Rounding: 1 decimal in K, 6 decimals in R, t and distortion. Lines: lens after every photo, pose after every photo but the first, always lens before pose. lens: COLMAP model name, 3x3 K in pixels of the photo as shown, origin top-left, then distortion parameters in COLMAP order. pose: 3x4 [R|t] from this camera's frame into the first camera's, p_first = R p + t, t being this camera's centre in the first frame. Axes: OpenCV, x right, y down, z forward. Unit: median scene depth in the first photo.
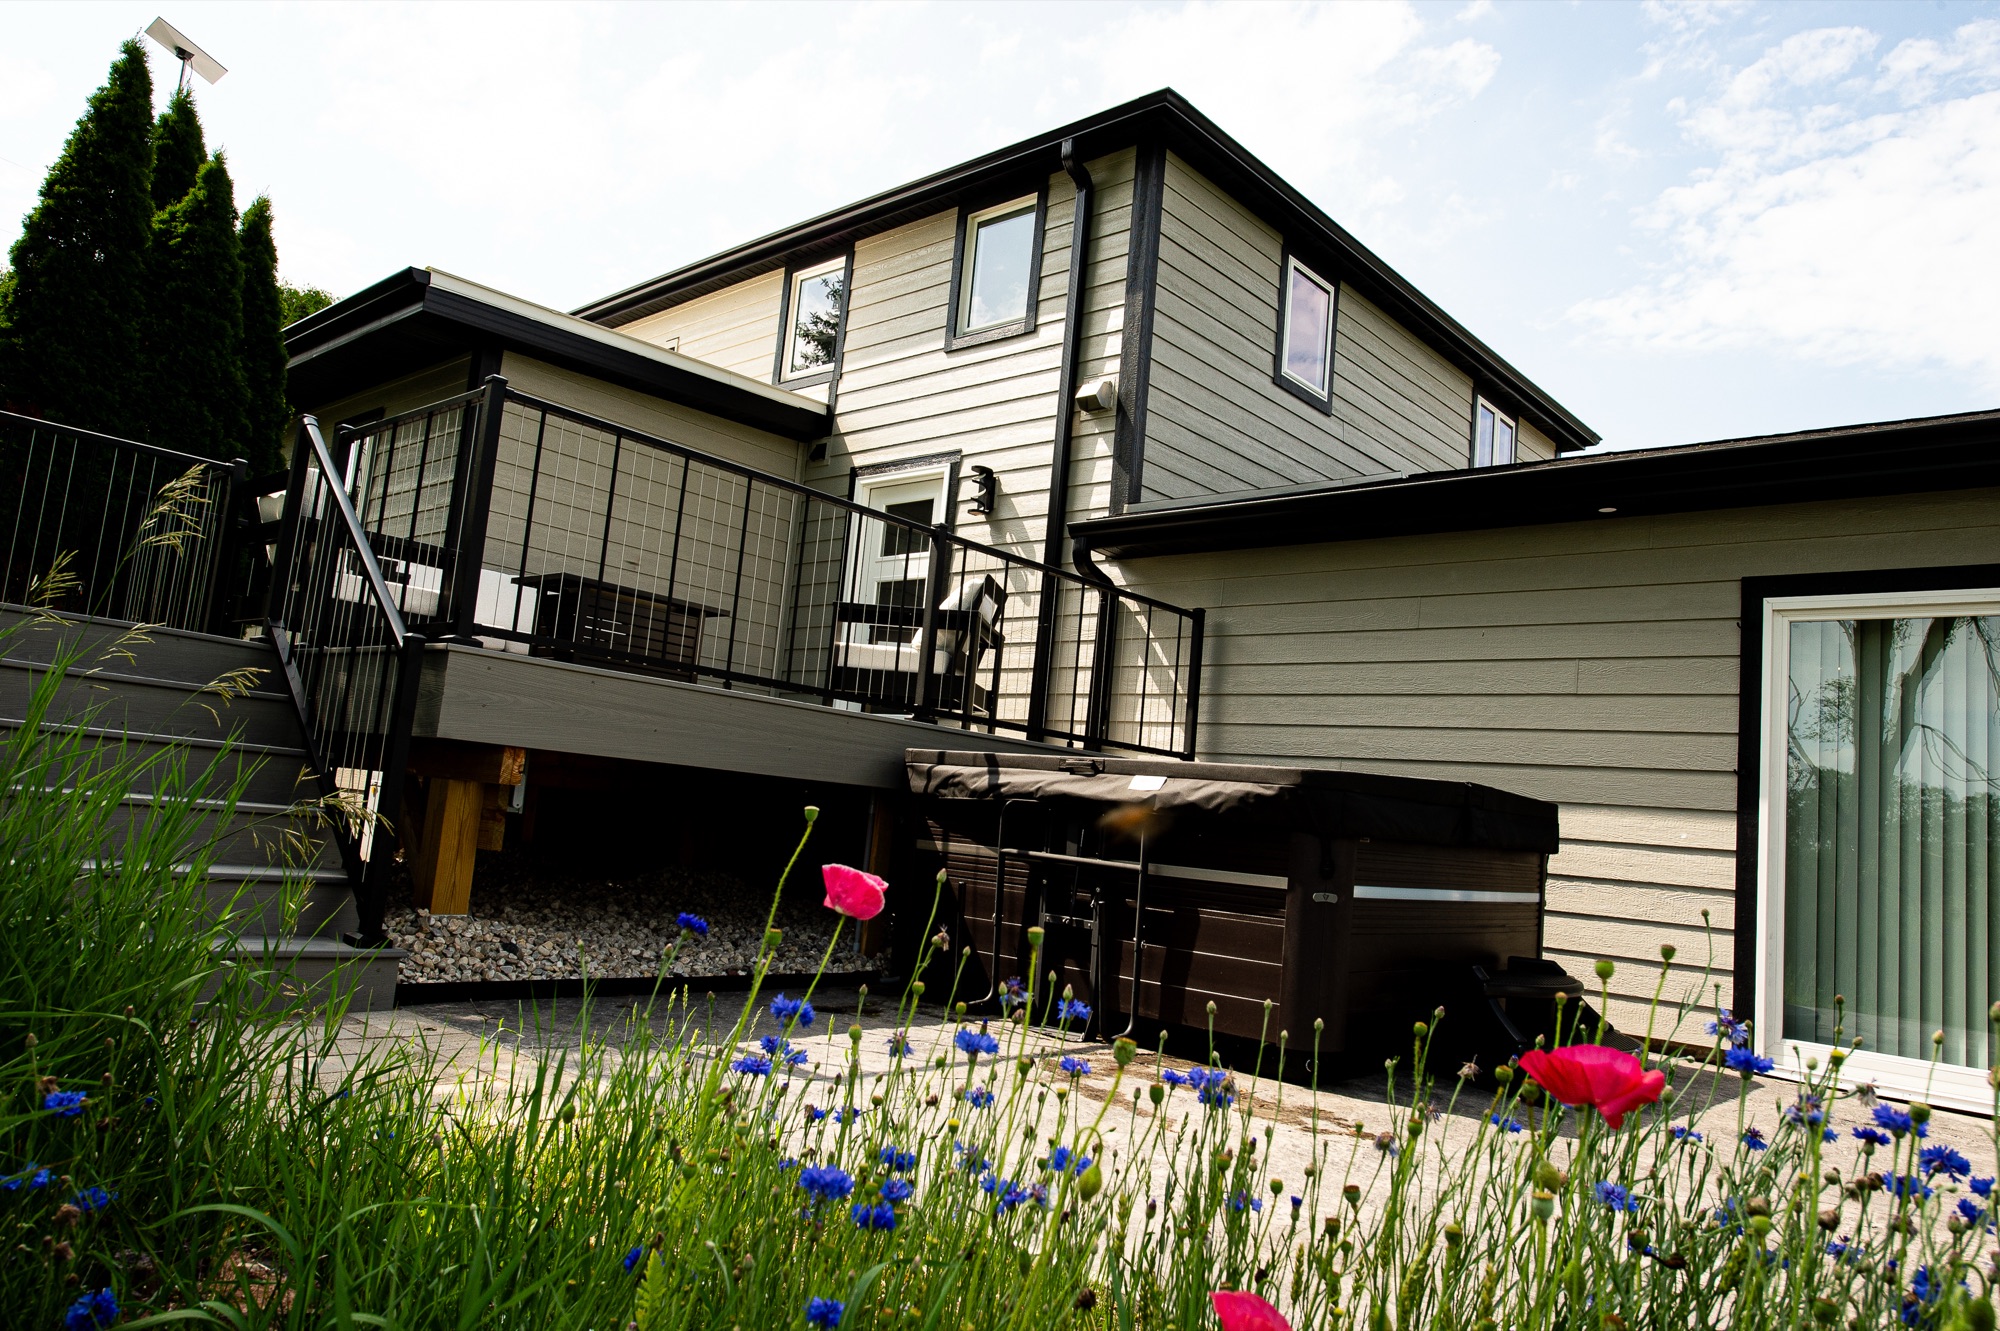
lens RADIAL K [[1321.7, 0, 1001.0], [0, 1321.7, 667.6], [0, 0, 1]] dist [-0.002348, -0.003209]
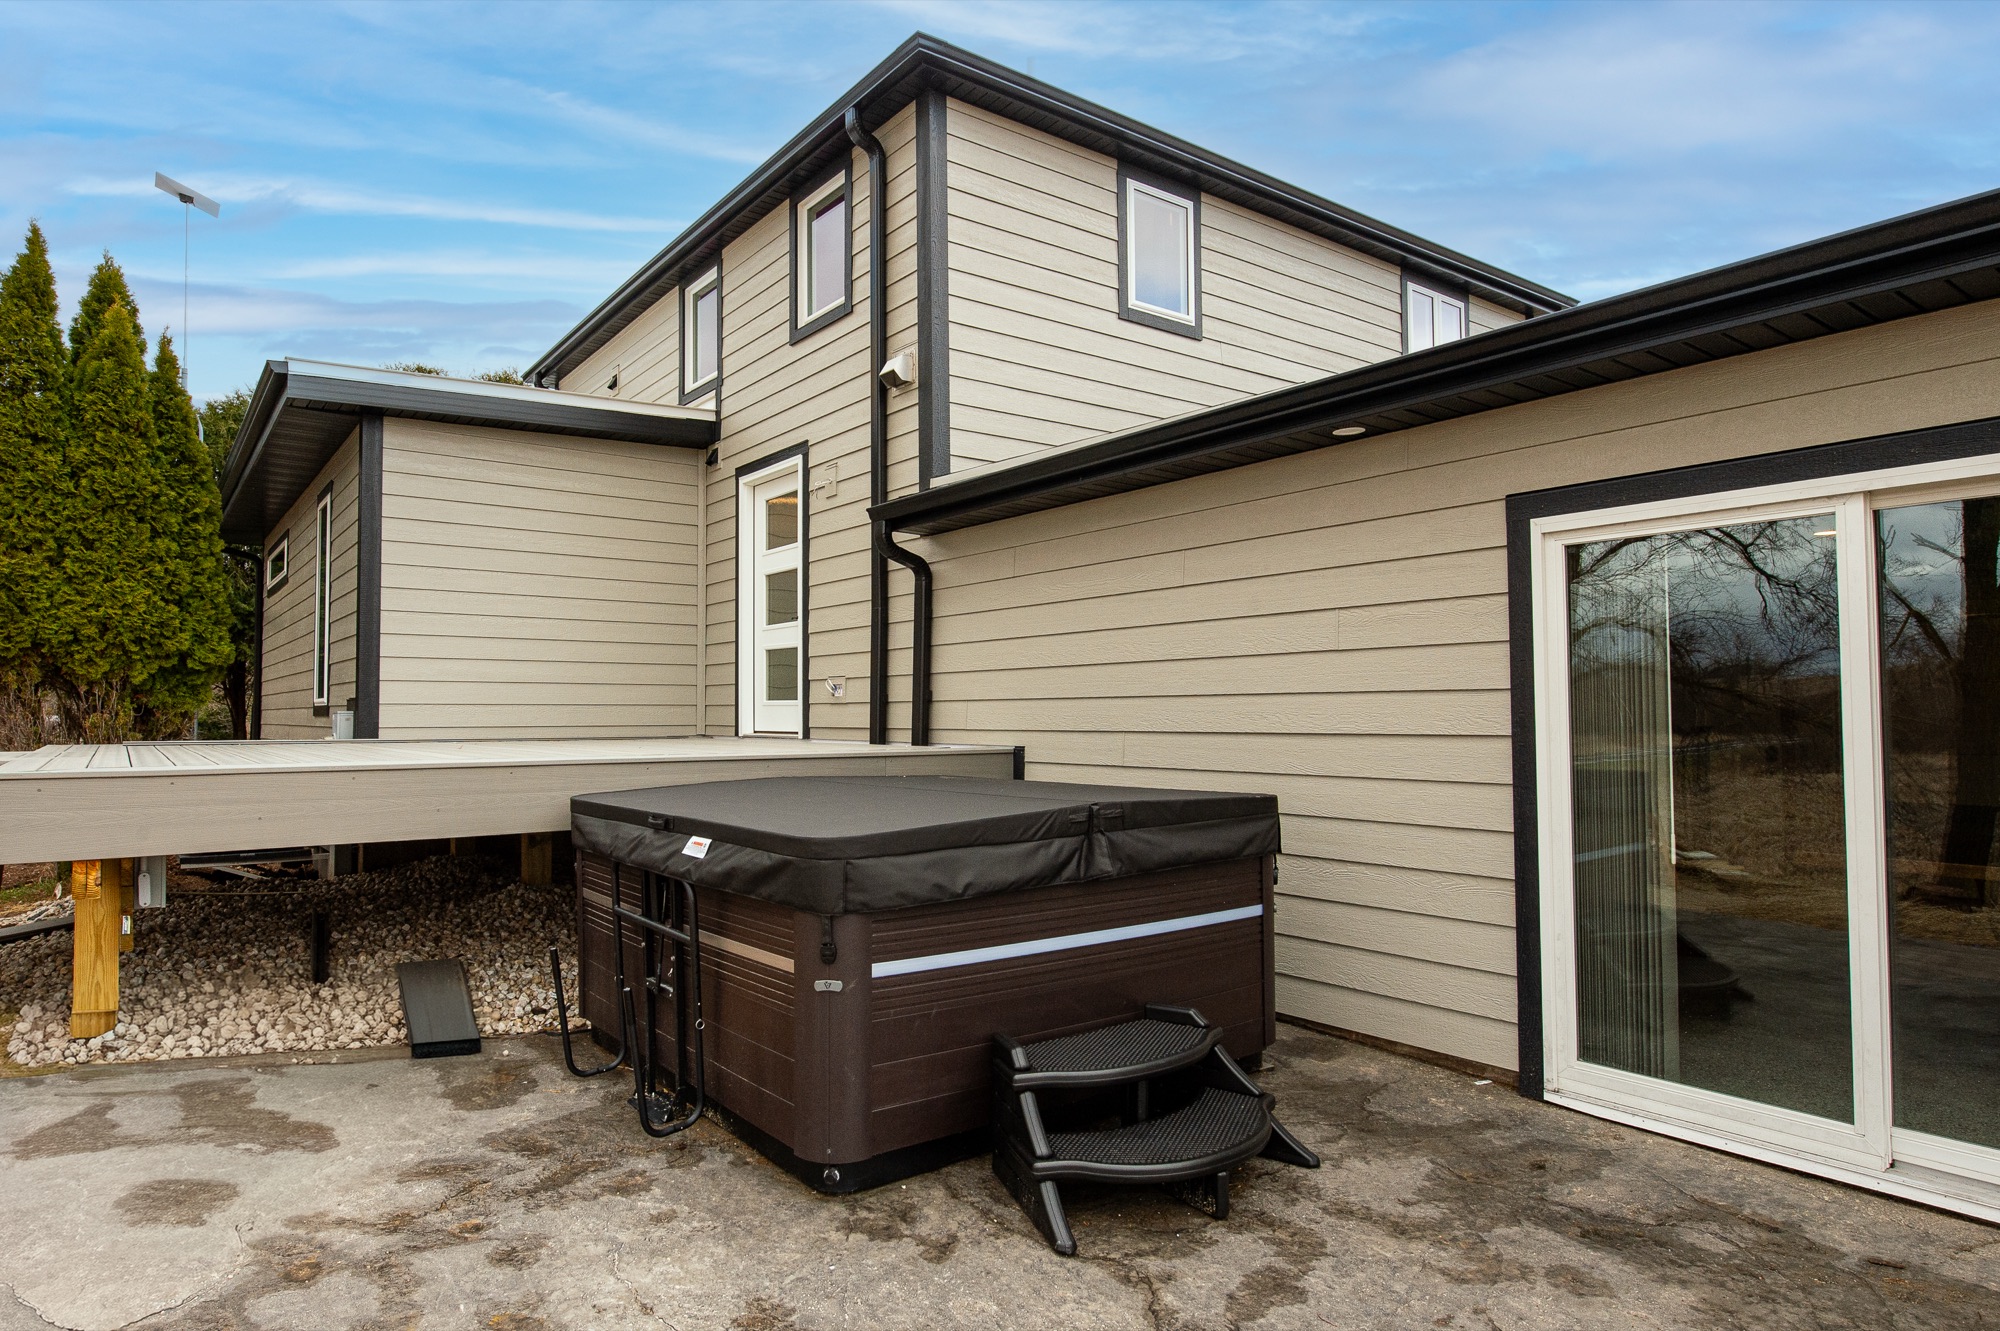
lens RADIAL K [[1072.7, 0, 997.2], [0, 1072.7, 660.5], [0, 0, 1]] dist [0.001148, 0.000321]
pose [[0.965705, -0.099292, -0.239905, 0.307255], [0.120530, 0.989834, 0.075505, -0.041514], [0.229969, -0.101831, 0.967856, 0.212950]]
